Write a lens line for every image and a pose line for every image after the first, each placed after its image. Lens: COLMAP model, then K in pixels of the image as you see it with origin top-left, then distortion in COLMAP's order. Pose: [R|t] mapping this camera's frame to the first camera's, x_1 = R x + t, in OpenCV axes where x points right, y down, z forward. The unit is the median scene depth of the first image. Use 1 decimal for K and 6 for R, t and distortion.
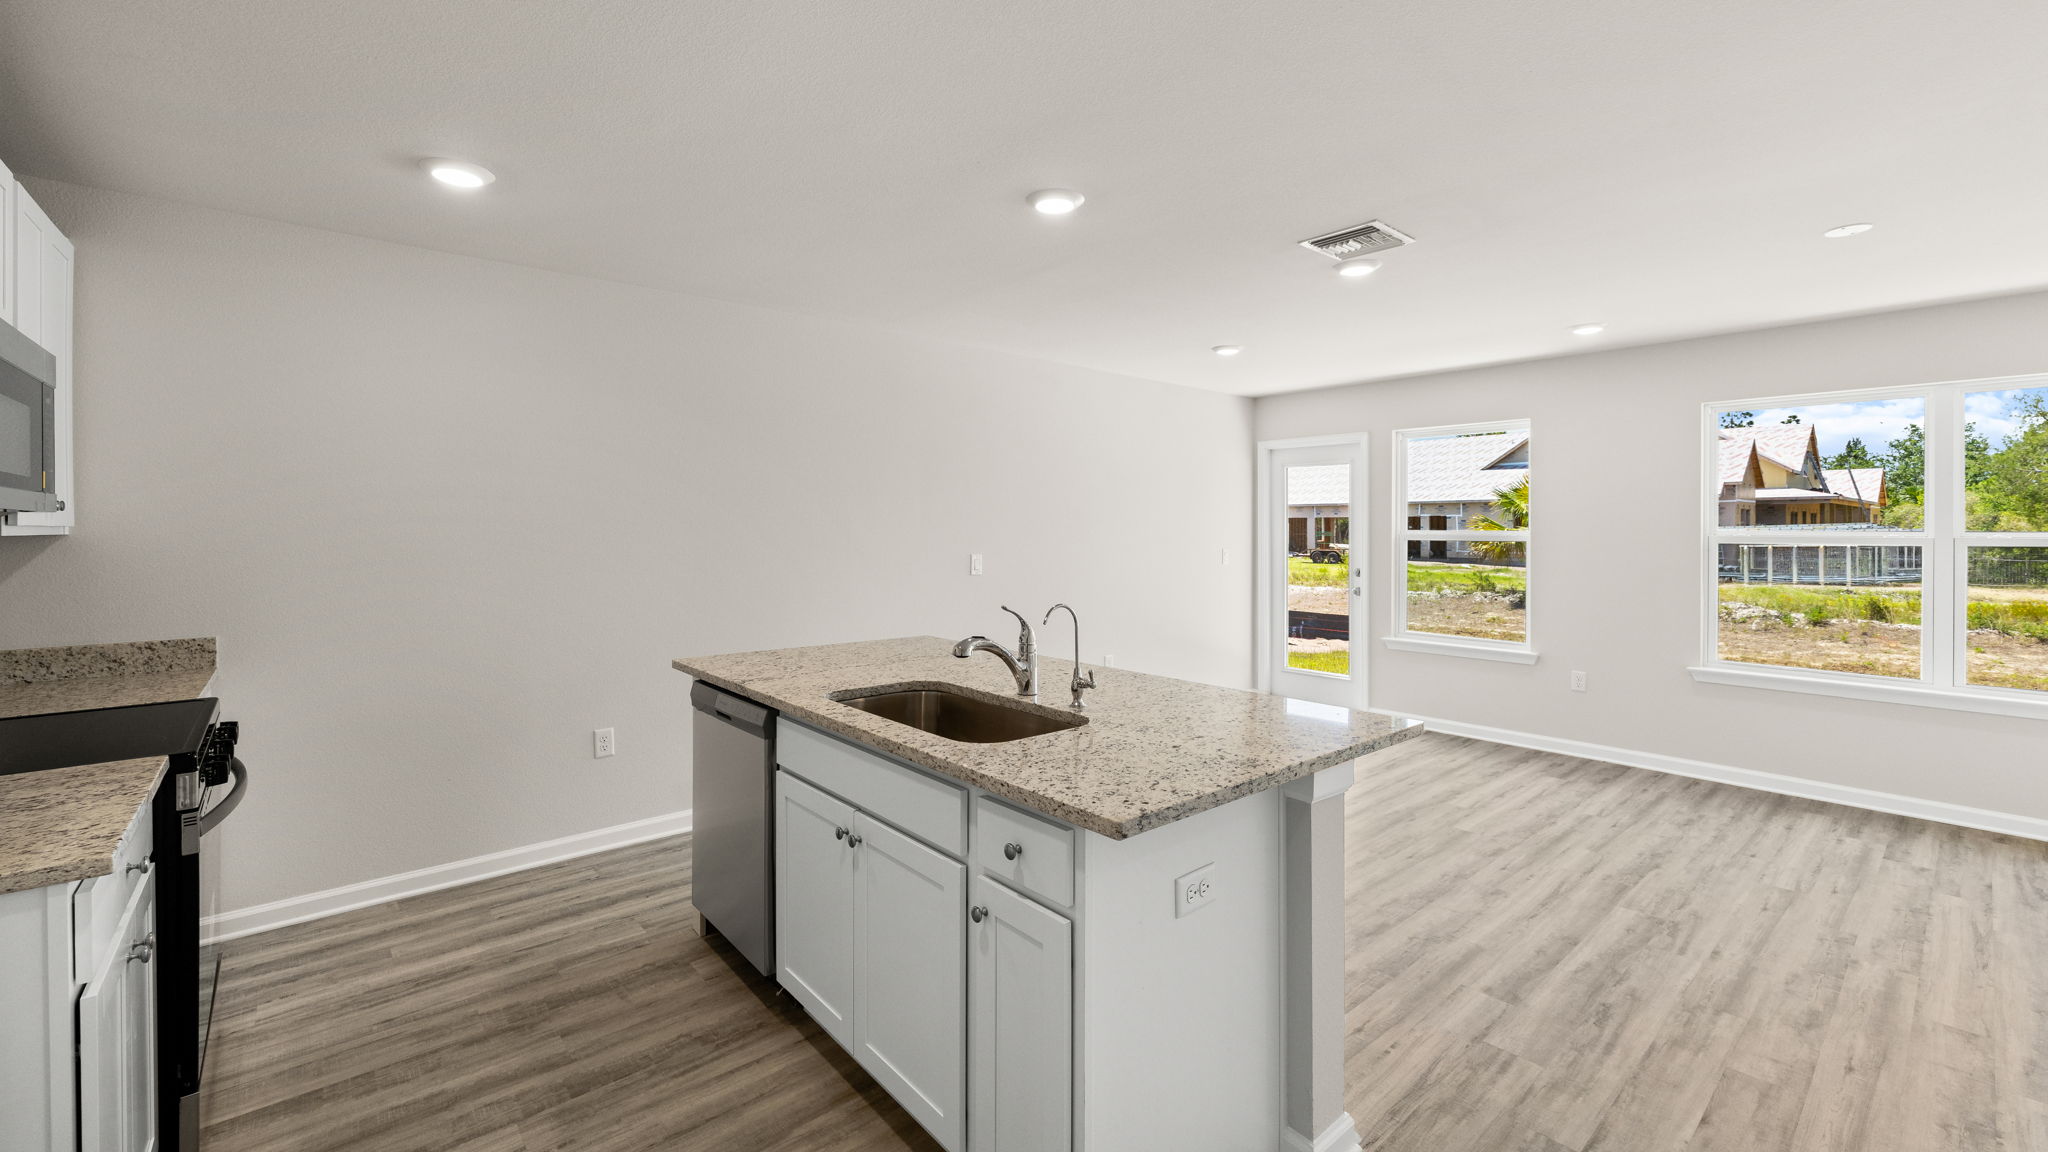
lens RADIAL K [[827.2, 0, 1015.7], [0, 827.2, 540.1], [0, 0, 1]] dist [0.001382, 0.000125]
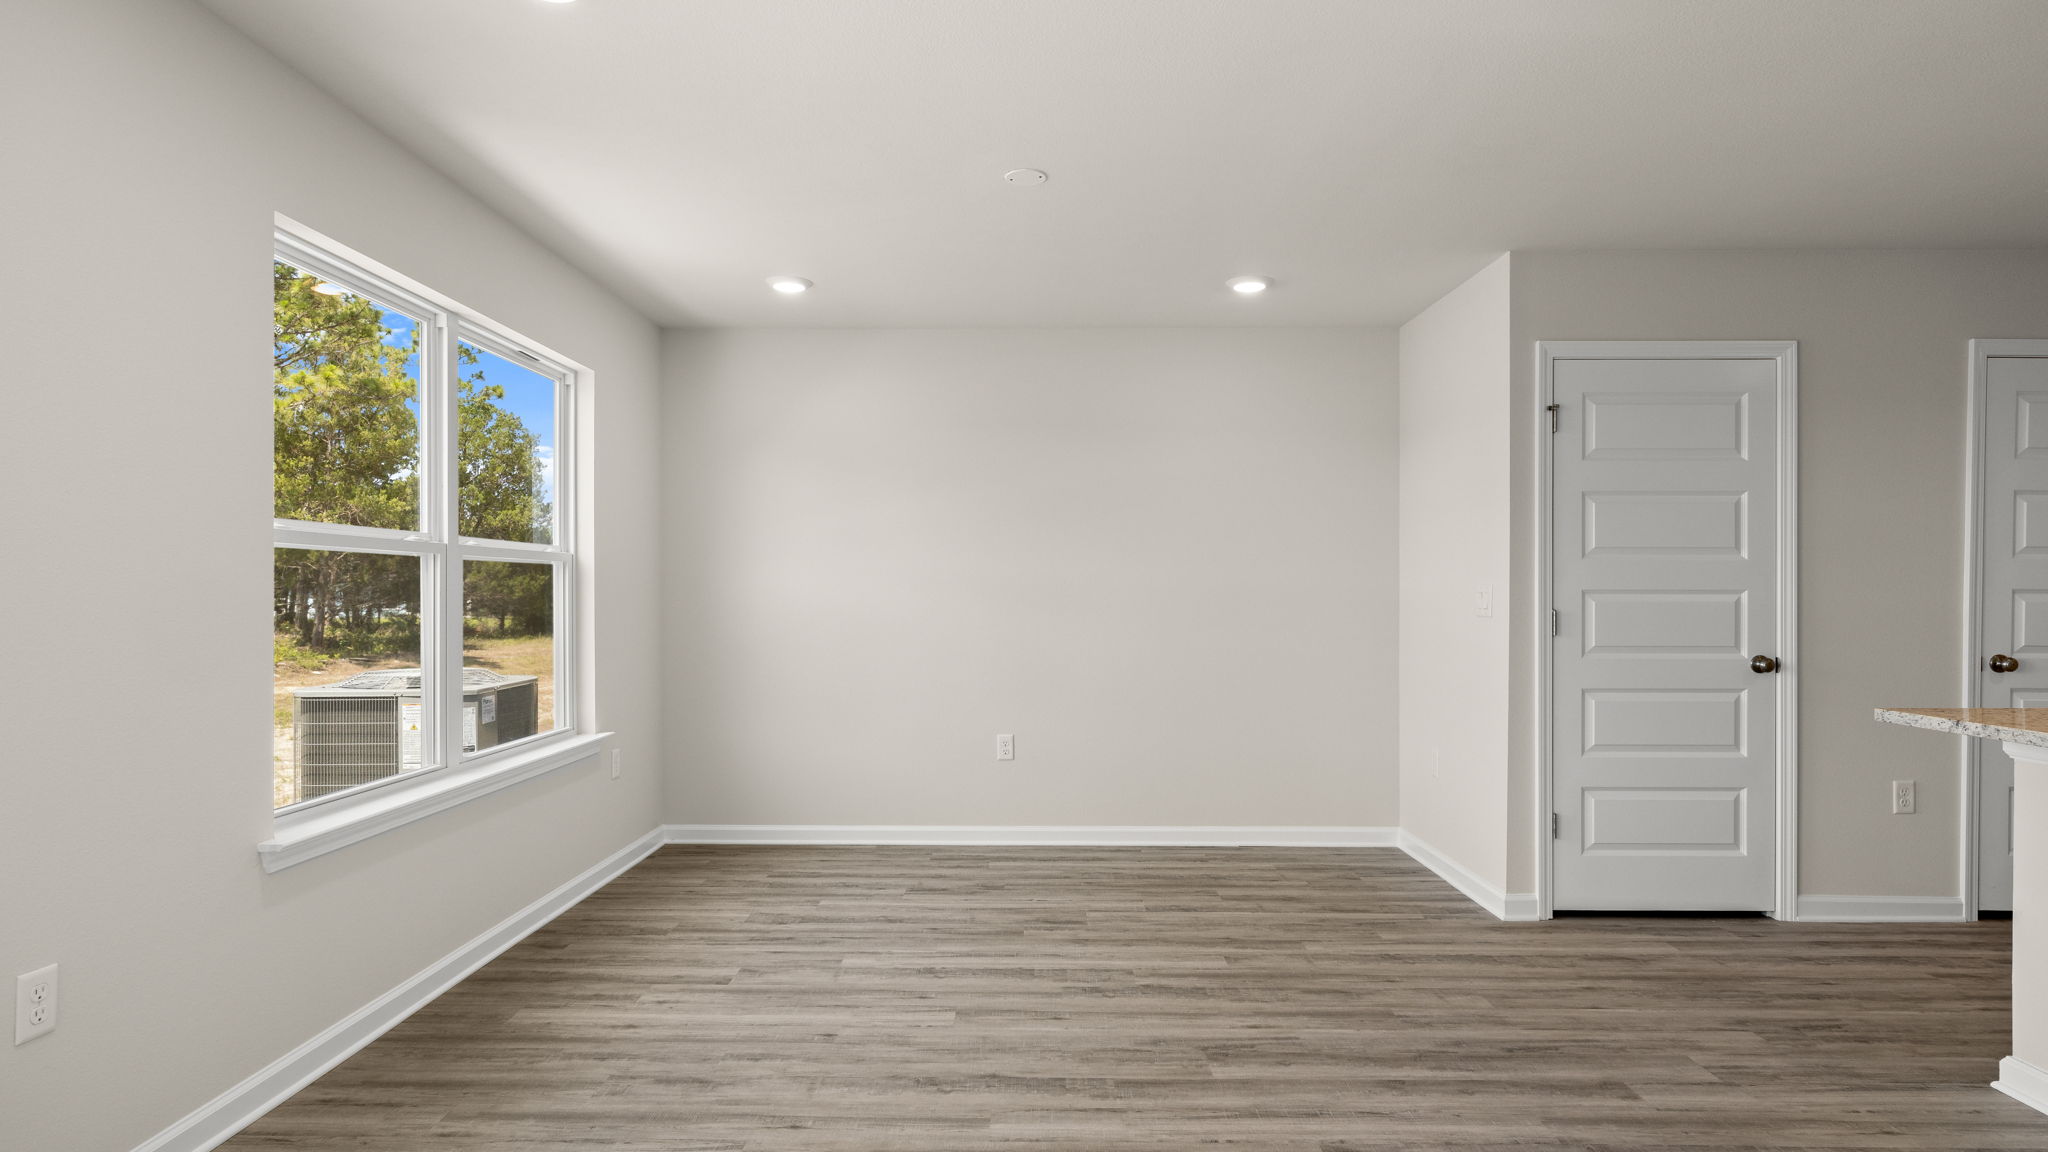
lens RADIAL K [[1060.2, 0, 1024.0], [0, 1060.2, 576.0], [0, 0, 1]] dist [0.002024, 0.000387]
pose [[-0.754723, 0.005561, 0.656020, 0.226232], [0.006132, 0.999980, -0.001422, 0.027996], [-0.656015, 0.002950, -0.754742, 1.435716]]
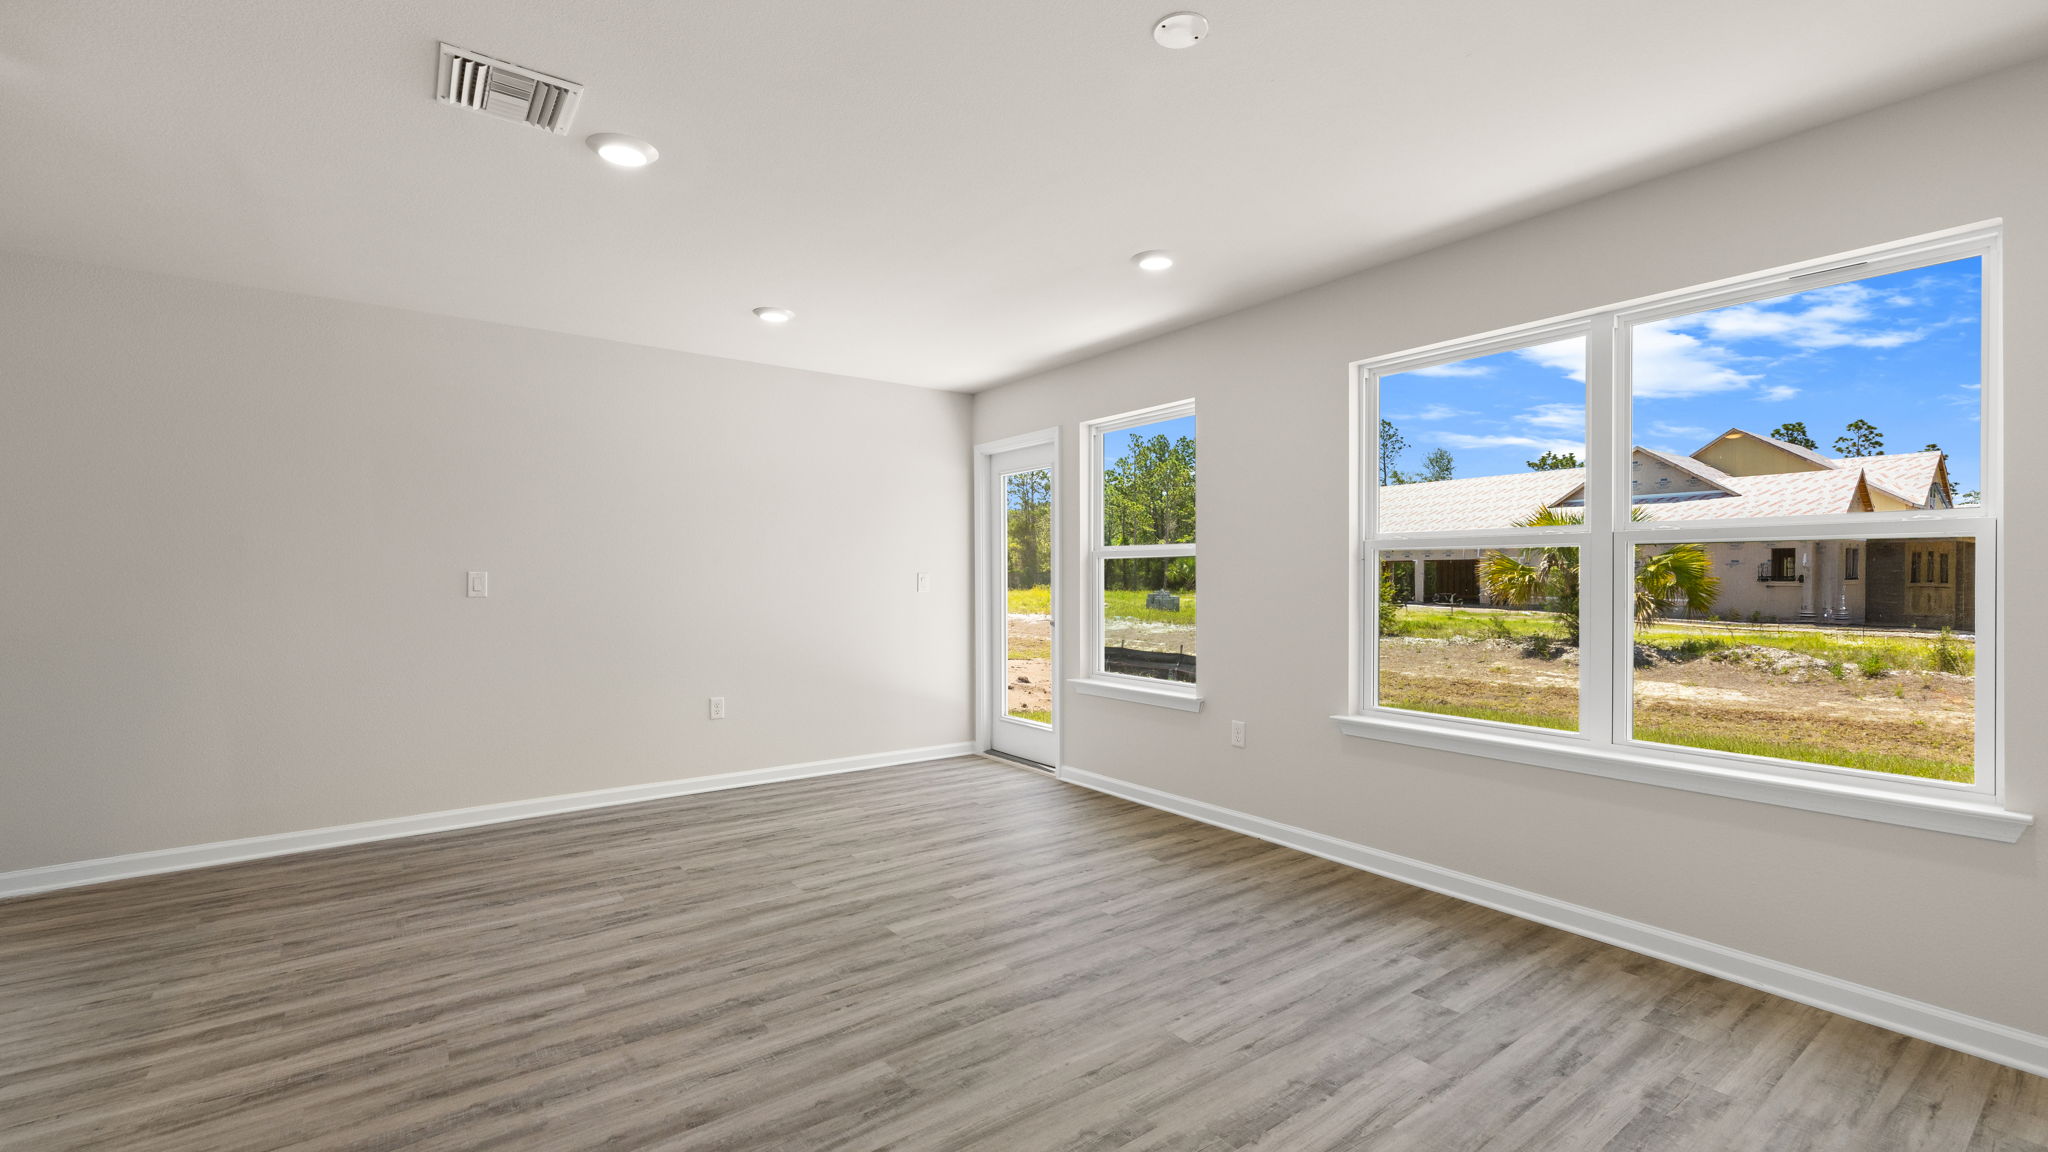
lens RADIAL K [[856.9, 0, 1021.1], [0, 856.9, 585.1], [0, 0, 1]] dist [0.002704, 0.000354]
pose [[0.997315, -0.002408, -0.073187, 0.731834], [0.002078, 0.999987, -0.004575, 0.047749], [0.073197, 0.004410, 0.997308, 0.253141]]
